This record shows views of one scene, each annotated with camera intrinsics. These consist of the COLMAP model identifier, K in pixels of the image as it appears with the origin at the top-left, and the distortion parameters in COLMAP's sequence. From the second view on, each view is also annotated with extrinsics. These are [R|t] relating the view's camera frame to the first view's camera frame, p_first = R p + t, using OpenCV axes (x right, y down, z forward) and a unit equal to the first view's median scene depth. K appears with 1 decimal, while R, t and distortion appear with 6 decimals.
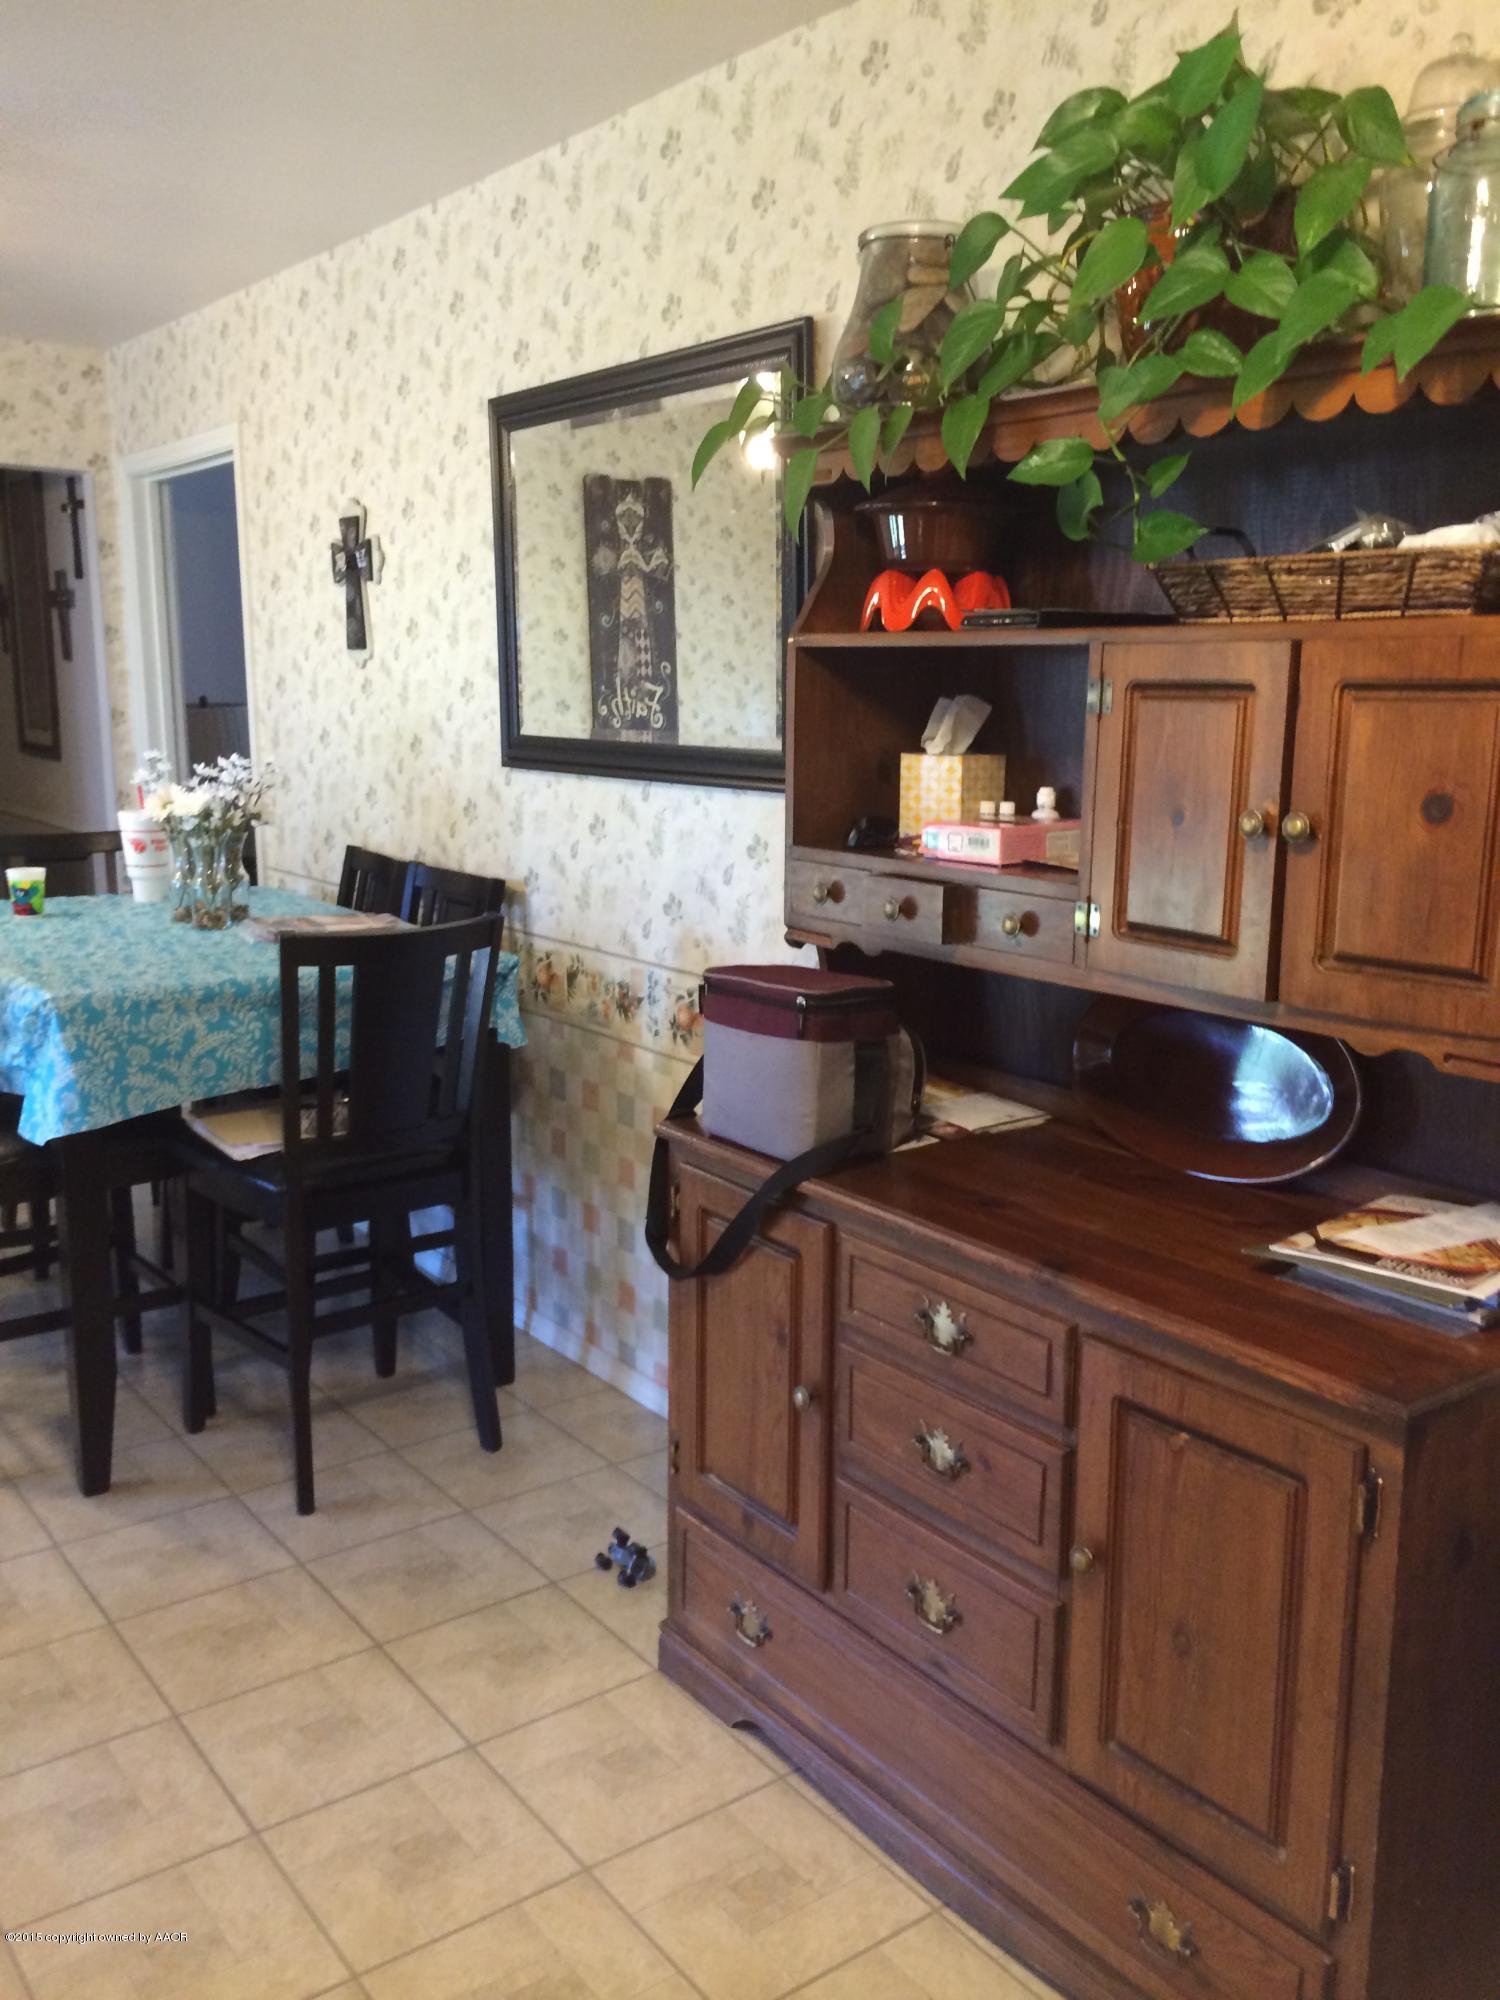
lens RADIAL K [[1693.0, 0, 749.0], [0, 1693.0, 1000.0], [0, 0, 1]] dist [0.049981, -0.050636]
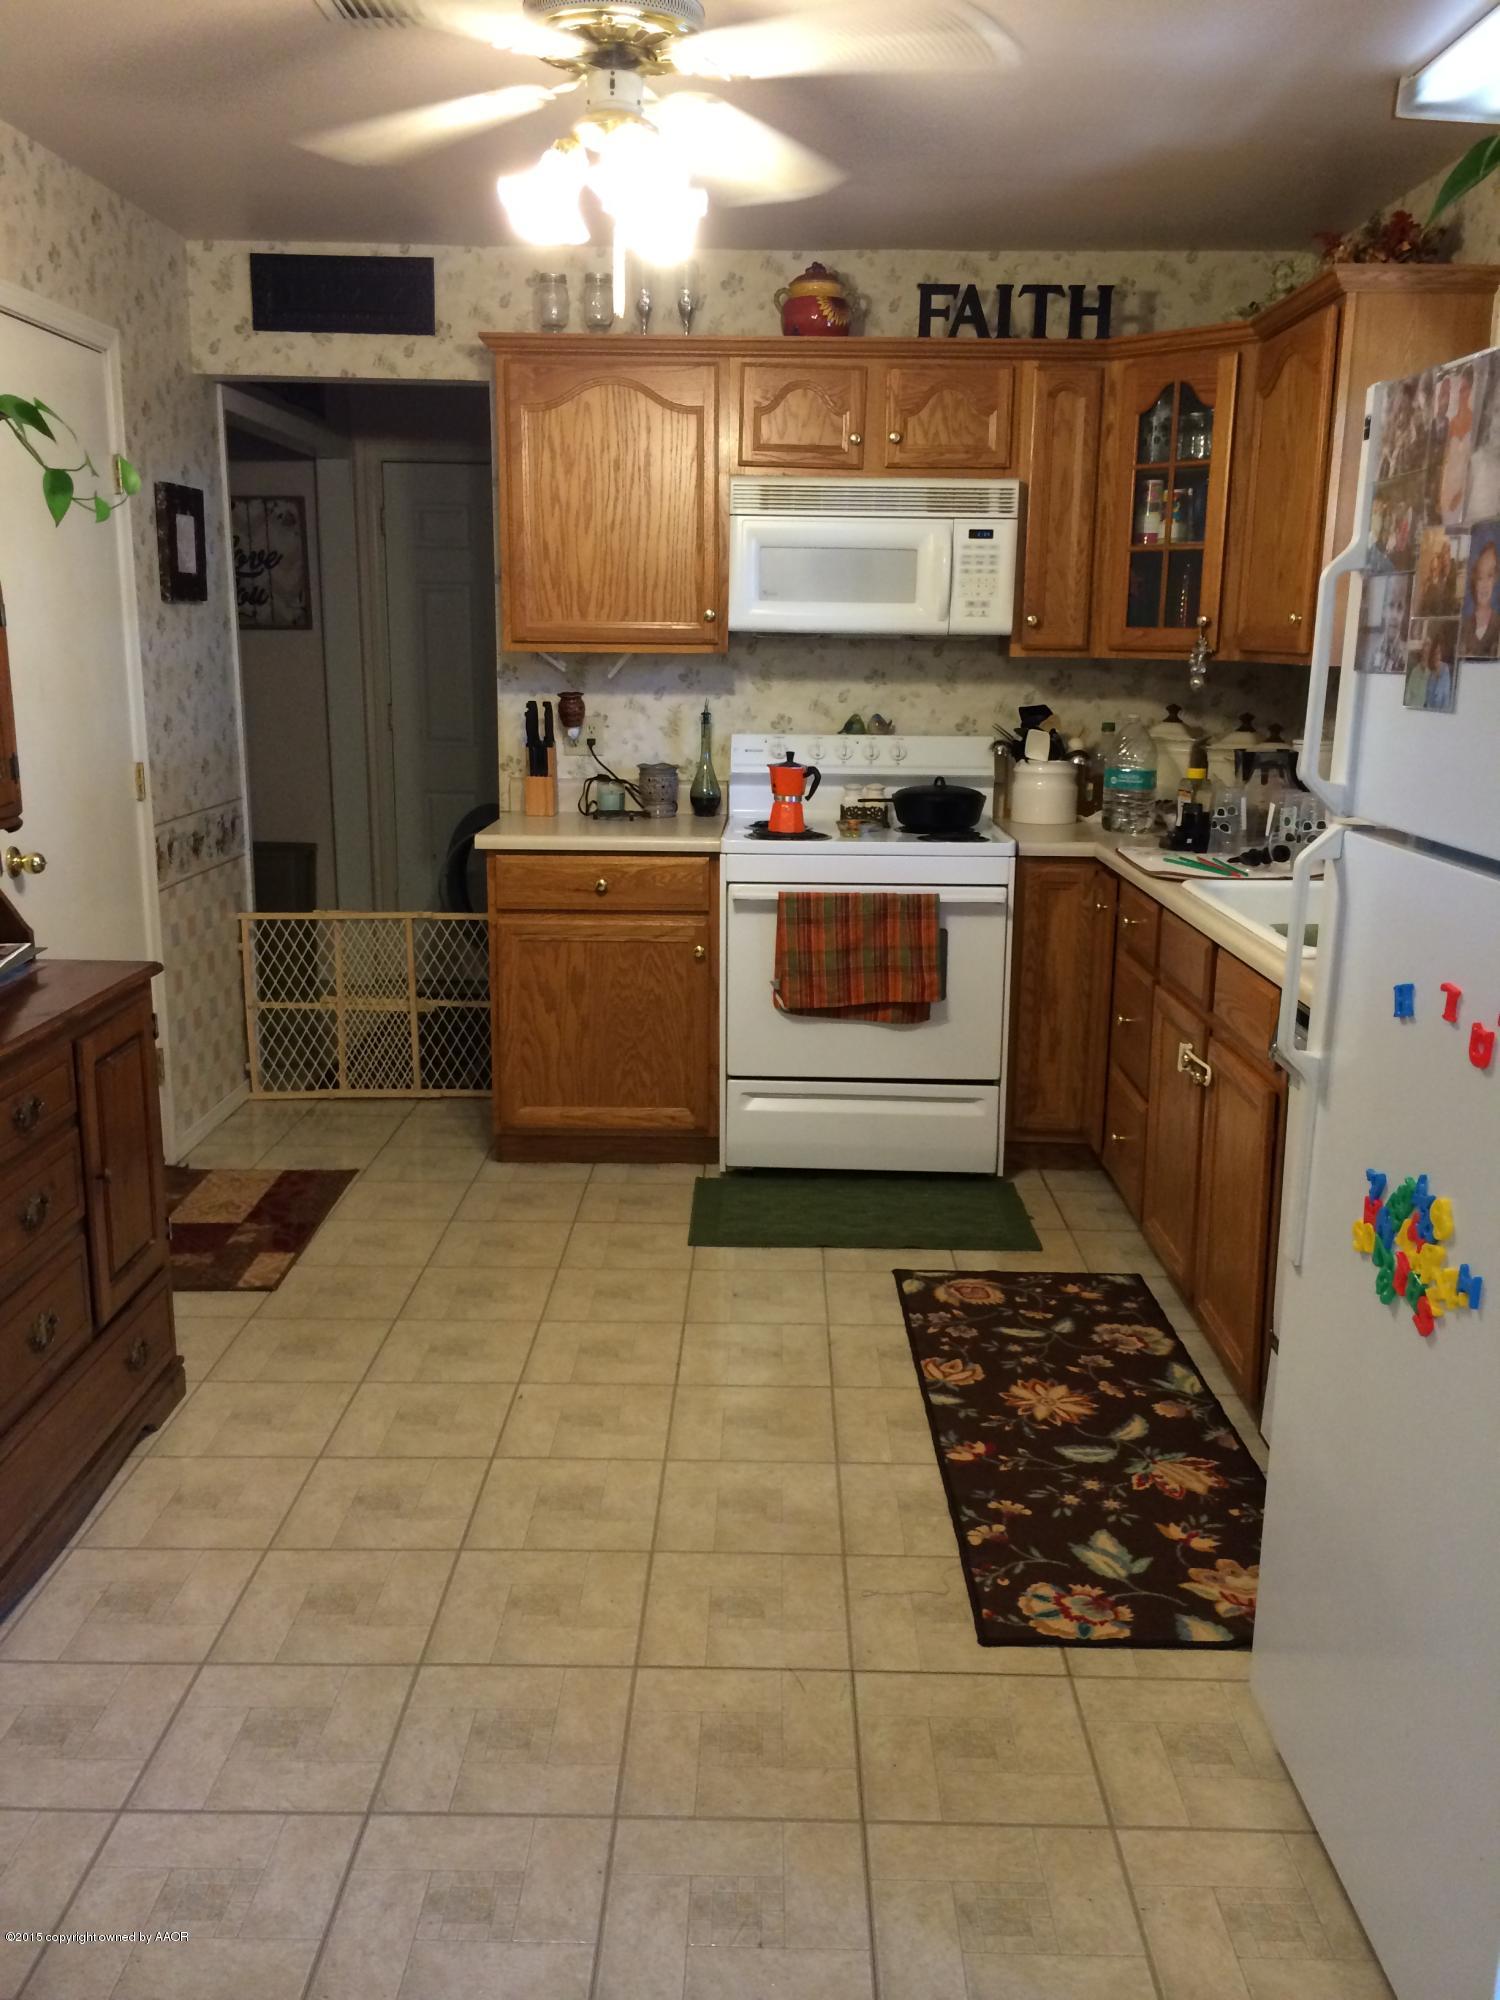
lens RADIAL K [[1693.0, 0, 751.4], [0, 1693.0, 1003.6], [0, 0, 1]] dist [0.049981, -0.050636]
pose [[-0.790954, -0.146400, 0.594103, -0.930211], [0.099216, 0.927418, 0.360627, -0.254861], [-0.603778, 0.344184, -0.719020, 1.353761]]
